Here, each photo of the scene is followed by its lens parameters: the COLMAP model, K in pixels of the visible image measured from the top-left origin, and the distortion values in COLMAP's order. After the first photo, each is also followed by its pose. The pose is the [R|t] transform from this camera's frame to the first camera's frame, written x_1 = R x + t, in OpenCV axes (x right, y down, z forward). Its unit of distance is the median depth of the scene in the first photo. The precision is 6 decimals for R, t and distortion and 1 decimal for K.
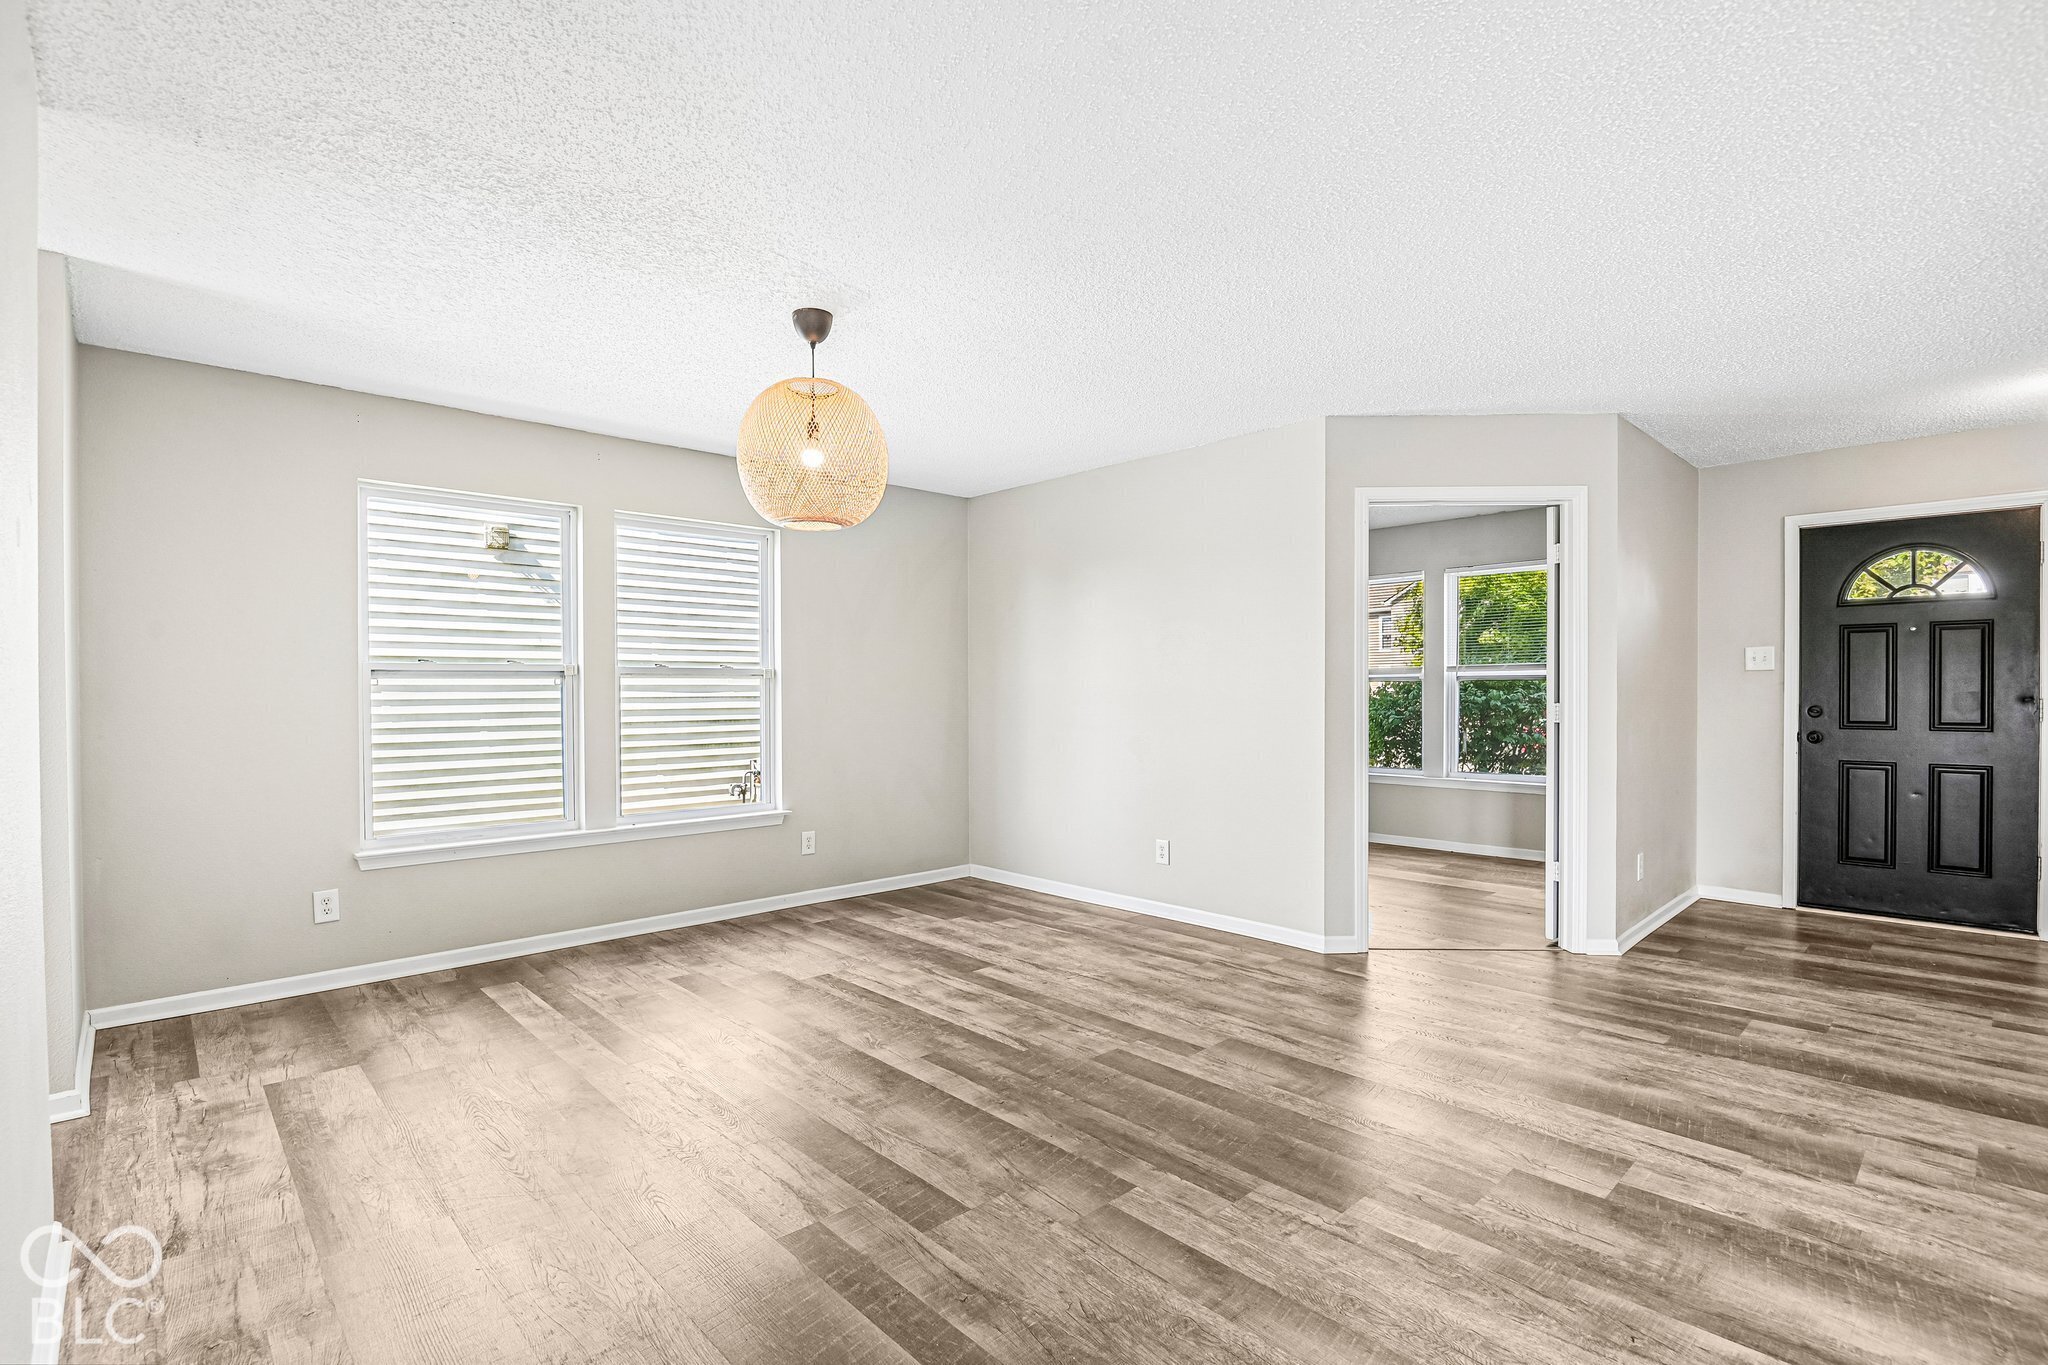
lens RADIAL K [[954.0, 0, 1018.1], [0, 954.0, 692.9], [0, 0, 1]] dist [-0.013706, -0.000749]
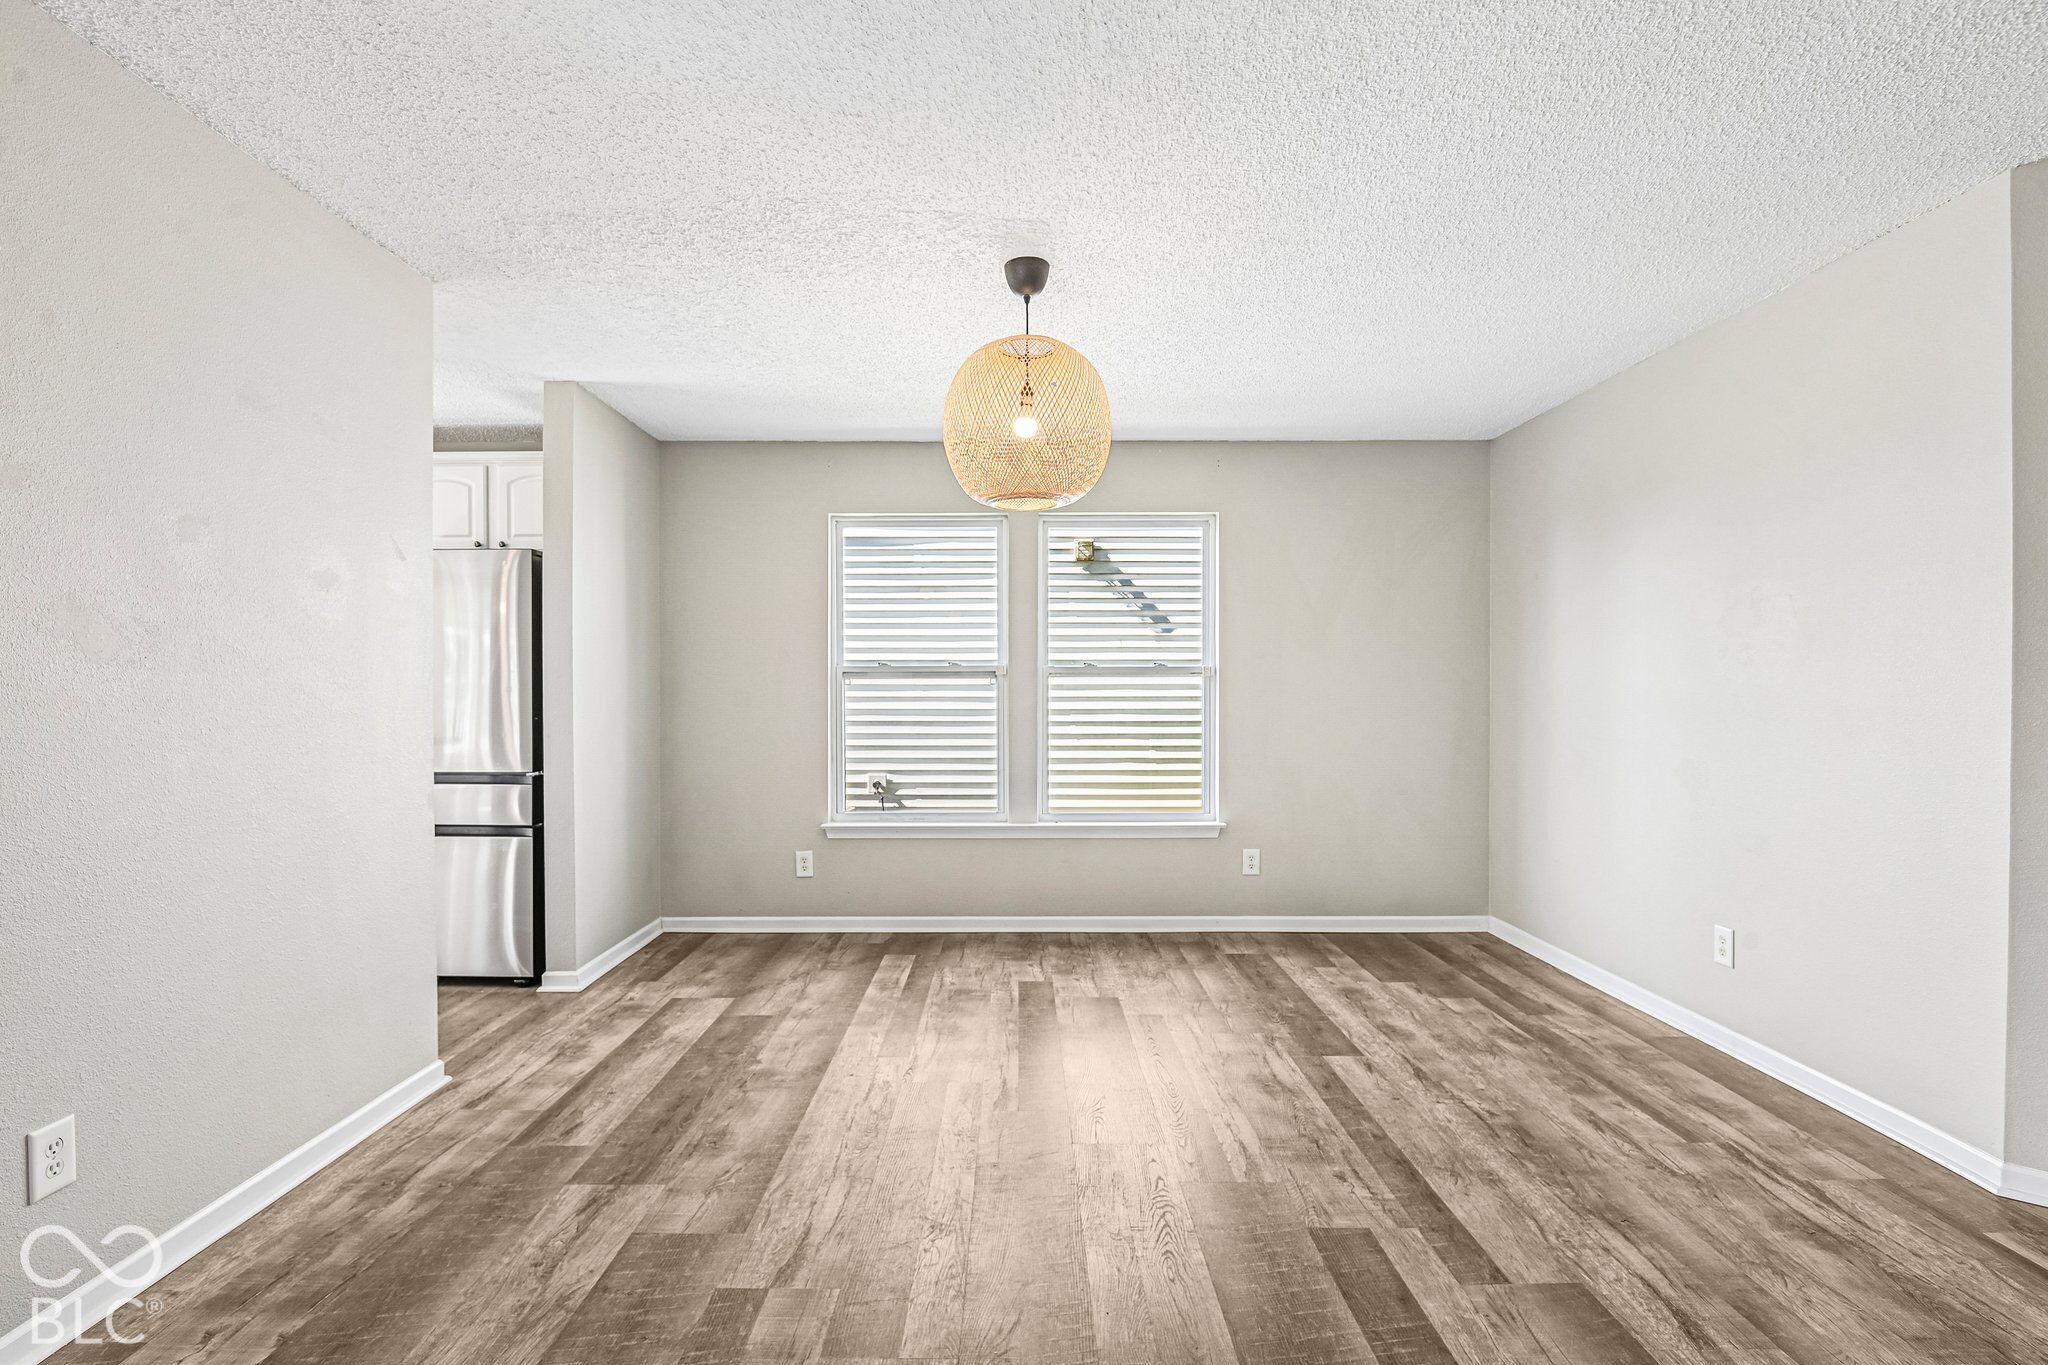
lens RADIAL K [[950.2, 0, 1026.0], [0, 950.2, 693.3], [0, 0, 1]] dist [-0.001739, -0.012826]
pose [[0.726616, 0.005398, -0.687023, 0.266930], [-0.004030, 0.999985, 0.003595, -0.002214], [0.687032, 0.000156, 0.726627, 0.244632]]
